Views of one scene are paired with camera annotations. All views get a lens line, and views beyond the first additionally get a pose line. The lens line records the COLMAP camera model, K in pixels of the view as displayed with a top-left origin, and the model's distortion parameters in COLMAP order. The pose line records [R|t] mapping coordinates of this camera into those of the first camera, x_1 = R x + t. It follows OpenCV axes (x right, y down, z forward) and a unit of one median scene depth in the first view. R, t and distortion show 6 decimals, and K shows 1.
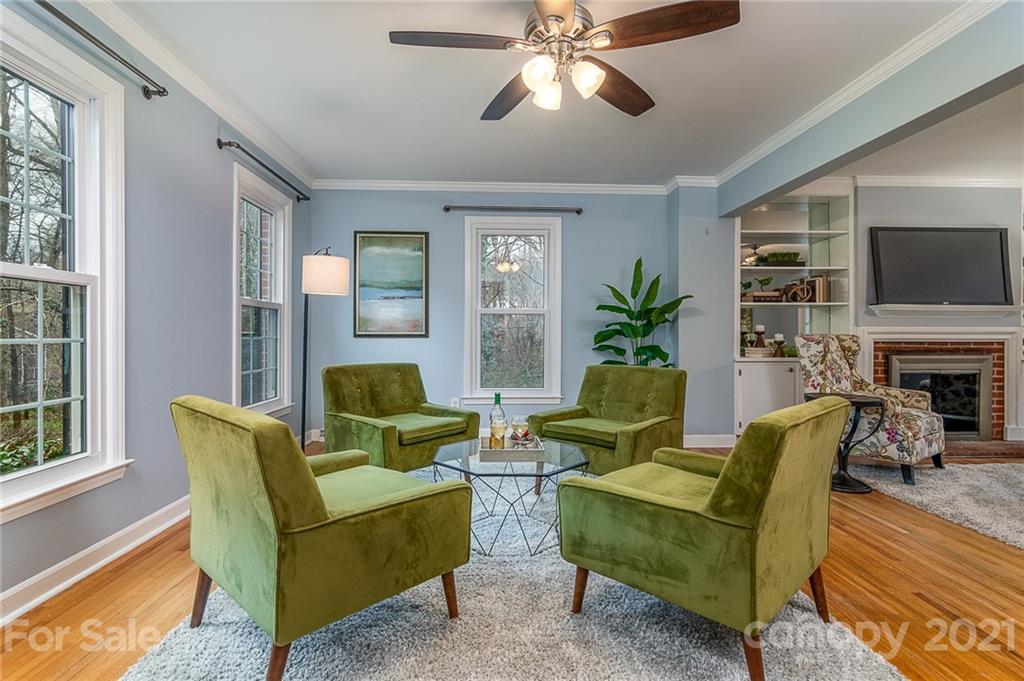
lens RADIAL K [[504.0, 0, 507.9], [0, 504.0, 335.1], [0, 0, 1]] dist [-0.002177, -0.001533]
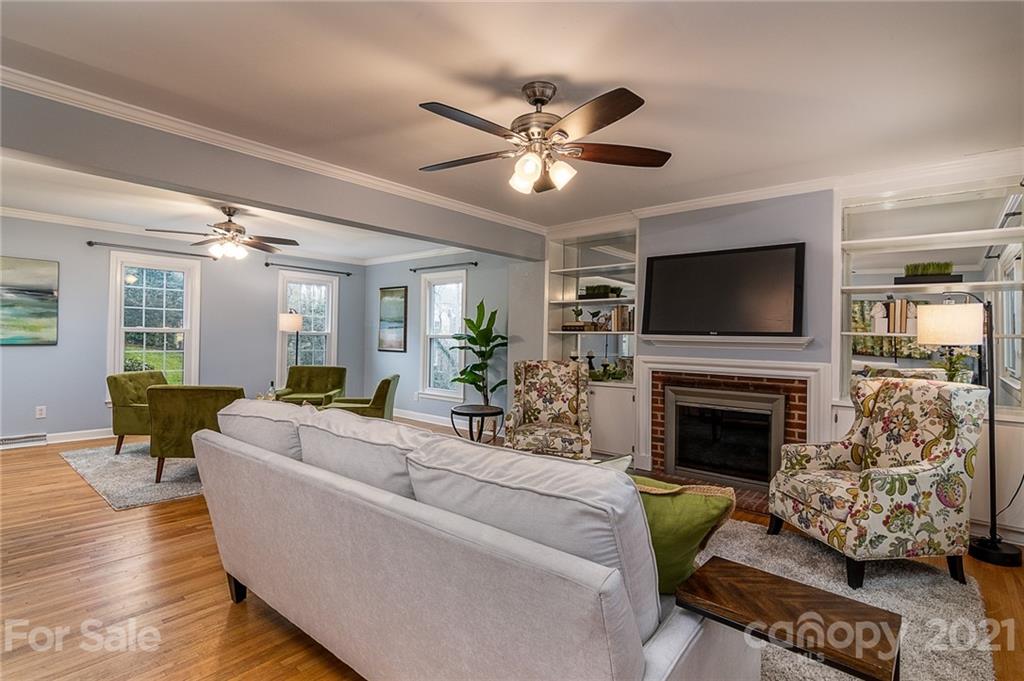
lens RADIAL K [[504.0, 0, 489.1], [0, 504.0, 336.8], [0, 0, 1]] dist [-0.002177, -0.001533]
pose [[0.722272, 0.009910, -0.691538, 1.249799], [-0.032216, 0.999294, -0.019327, -0.026157], [0.690859, 0.036238, 0.722081, 0.051980]]
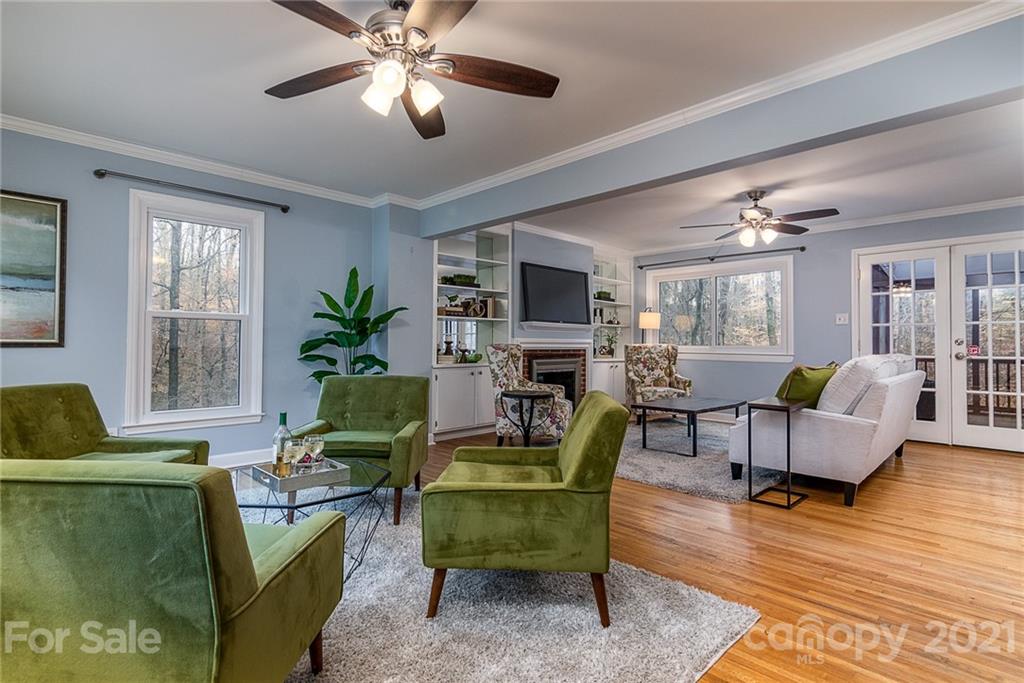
lens RADIAL K [[504.0, 0, 506.4], [0, 504.0, 338.2], [0, 0, 1]] dist [-0.002177, -0.001533]
pose [[0.742184, 0.009418, 0.670130, -0.191005], [-0.002322, 0.999931, -0.011481, -0.001686], [-0.670192, 0.006965, 0.742155, 0.058442]]
